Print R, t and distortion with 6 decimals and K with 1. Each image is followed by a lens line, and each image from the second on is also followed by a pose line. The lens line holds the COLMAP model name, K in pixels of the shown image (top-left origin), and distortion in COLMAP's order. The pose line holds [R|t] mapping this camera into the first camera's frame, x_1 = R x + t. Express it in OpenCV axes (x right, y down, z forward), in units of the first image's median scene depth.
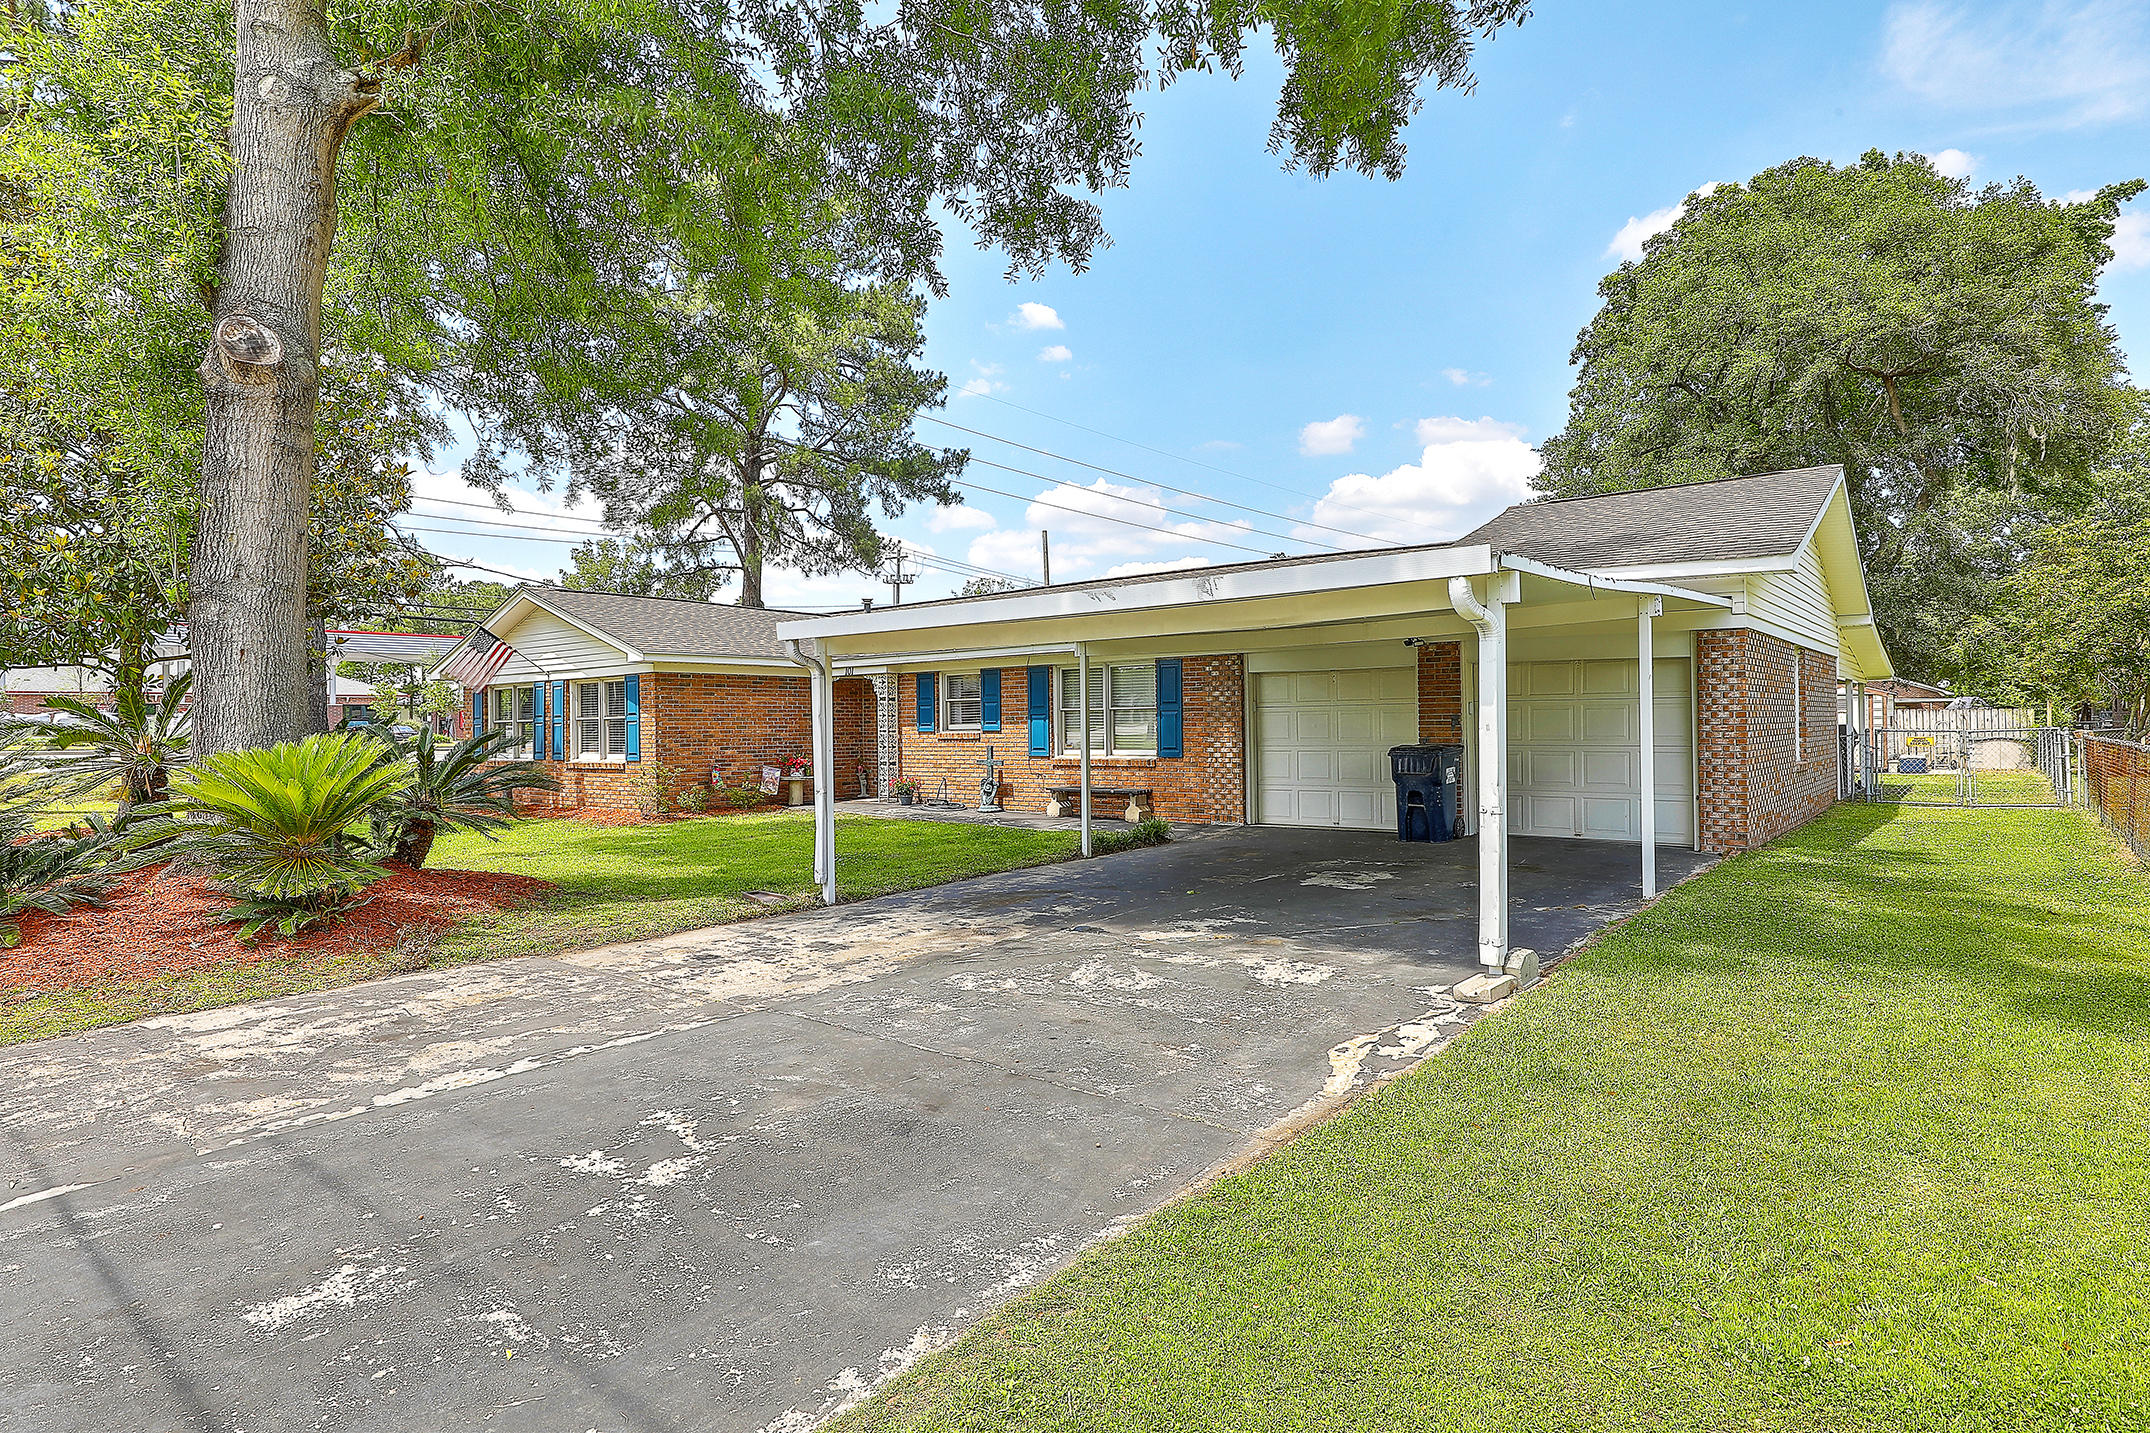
lens RADIAL K [[1146.1, 0, 1075.1], [0, 1146.1, 697.4], [0, 0, 1]] dist [0.002959, 0.000532]
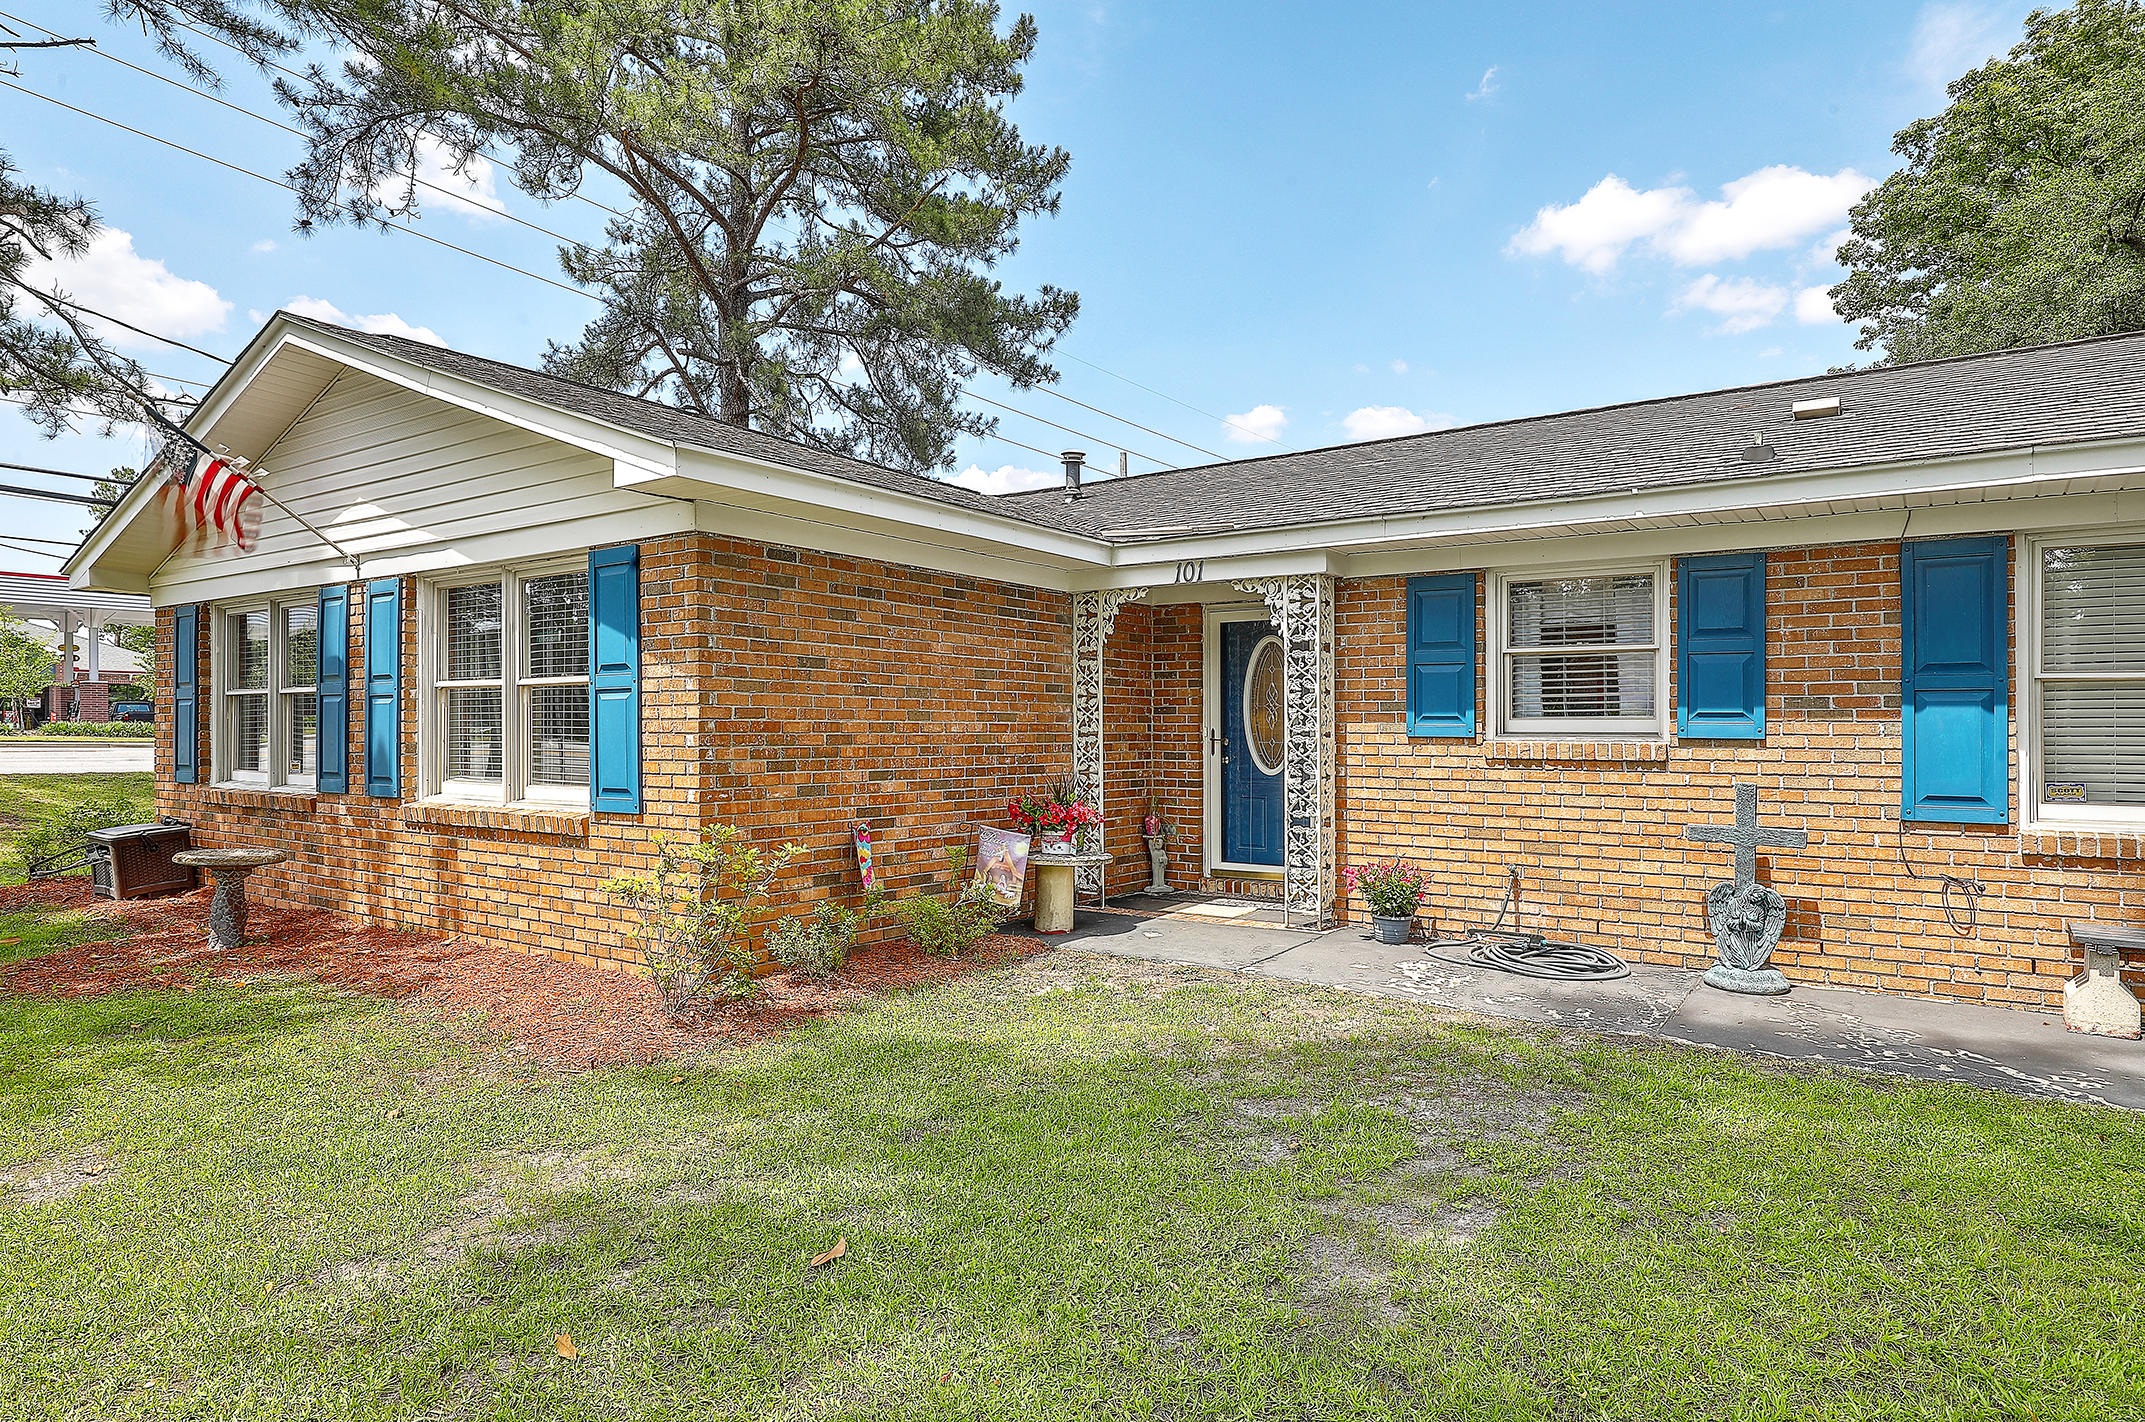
lens RADIAL K [[1213.7, 0, 1072.5], [0, 1213.7, 711.0], [0, 0, 1]] dist [0.000859, -0.000323]
pose [[0.996979, 0.019133, 0.075284, -0.274880], [-0.019781, 0.999773, 0.007876, 0.020954], [-0.075116, -0.009342, 0.997131, 0.629867]]
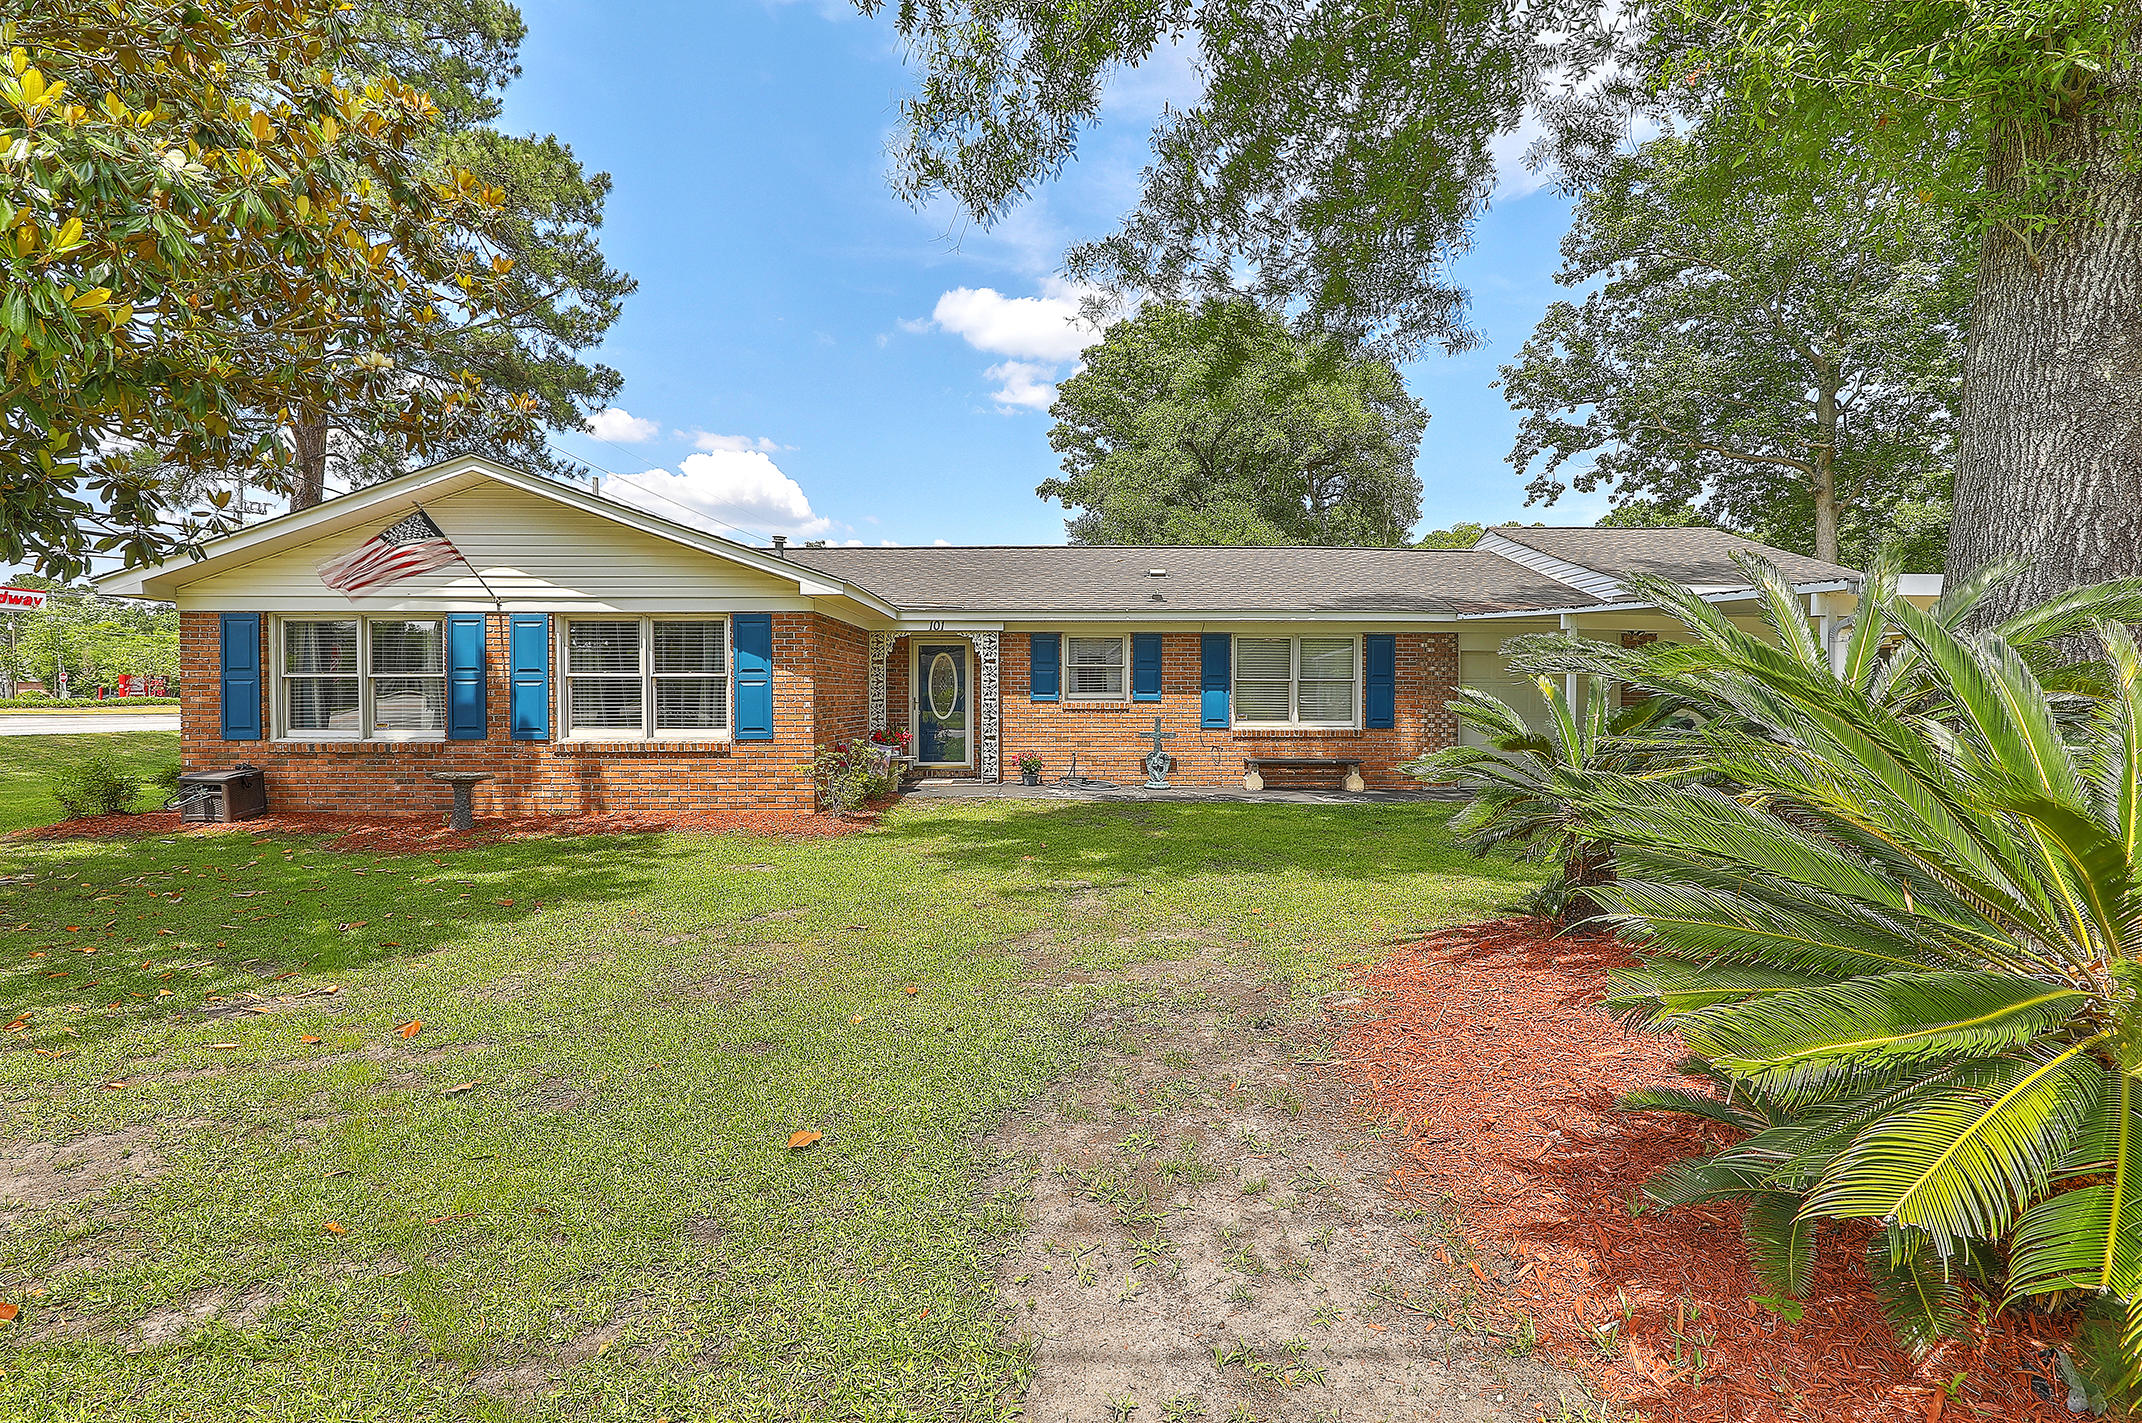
lens RADIAL K [[980.3, 0, 1073.1], [0, 980.3, 685.6], [0, 0, 1]] dist [0.000714, 0.000407]
pose [[0.756857, 0.020308, 0.653265, -0.603108], [-0.027026, 0.999635, 0.000236, 0.017587], [-0.653022, -0.017833, 0.757129, 0.421505]]
